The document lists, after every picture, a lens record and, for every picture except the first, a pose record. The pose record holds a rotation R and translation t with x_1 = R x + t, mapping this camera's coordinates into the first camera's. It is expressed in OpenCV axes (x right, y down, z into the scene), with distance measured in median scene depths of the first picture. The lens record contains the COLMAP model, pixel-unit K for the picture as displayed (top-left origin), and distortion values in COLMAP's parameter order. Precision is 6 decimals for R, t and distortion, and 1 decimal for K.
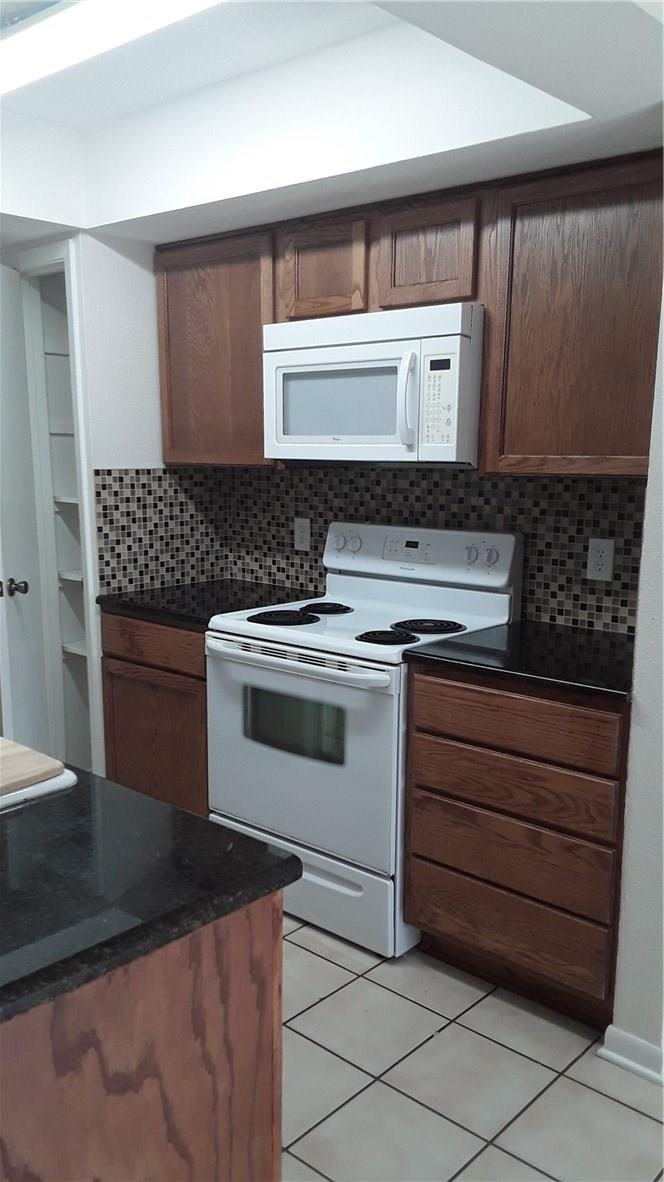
lens RADIAL K [[957.4, 0, 321.8], [0, 957.4, 630.9], [0, 0, 1]] dist [0.145773, -0.236328]
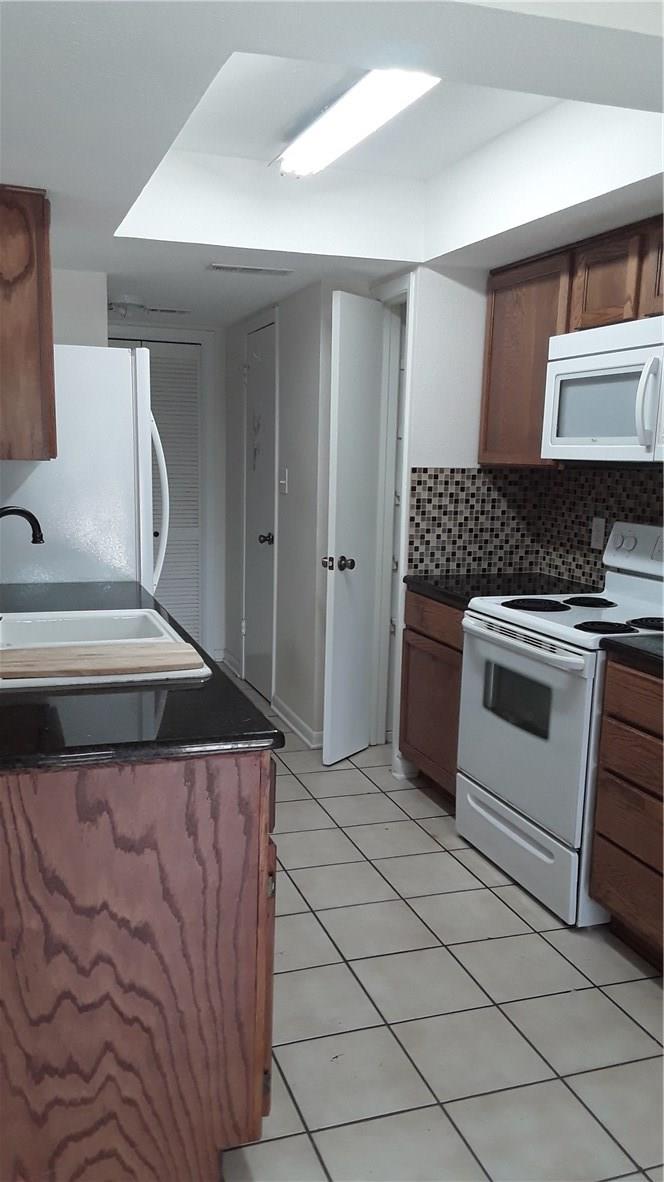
lens RADIAL K [[957.4, 0, 321.8], [0, 957.4, 630.9], [0, 0, 1]] dist [0.145773, -0.236328]
pose [[0.872364, 0.107882, -0.476805, 0.248621], [-0.113717, 0.993373, 0.016702, 0.022780], [0.475446, 0.039650, 0.878851, -0.068334]]
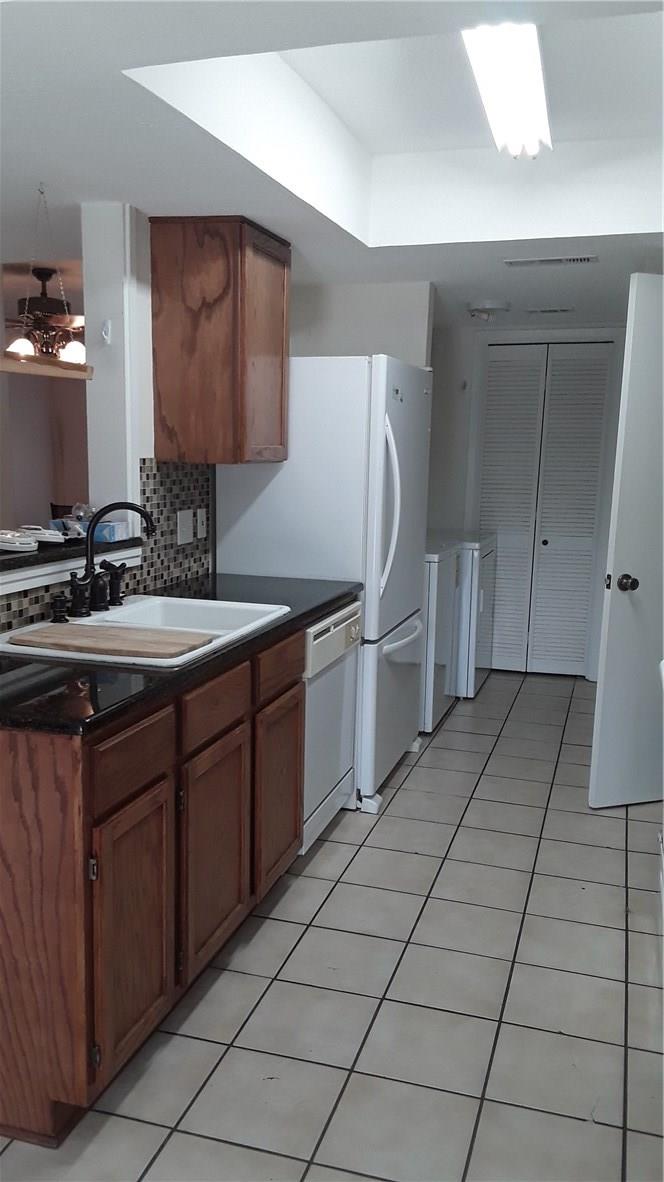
lens RADIAL K [[957.4, 0, 321.8], [0, 957.4, 630.9], [0, 0, 1]] dist [0.145773, -0.236328]
pose [[0.419988, 0.179005, -0.889701, 0.512801], [-0.192889, 0.975562, 0.105225, -0.042110], [0.886794, 0.127420, 0.444253, 0.247722]]
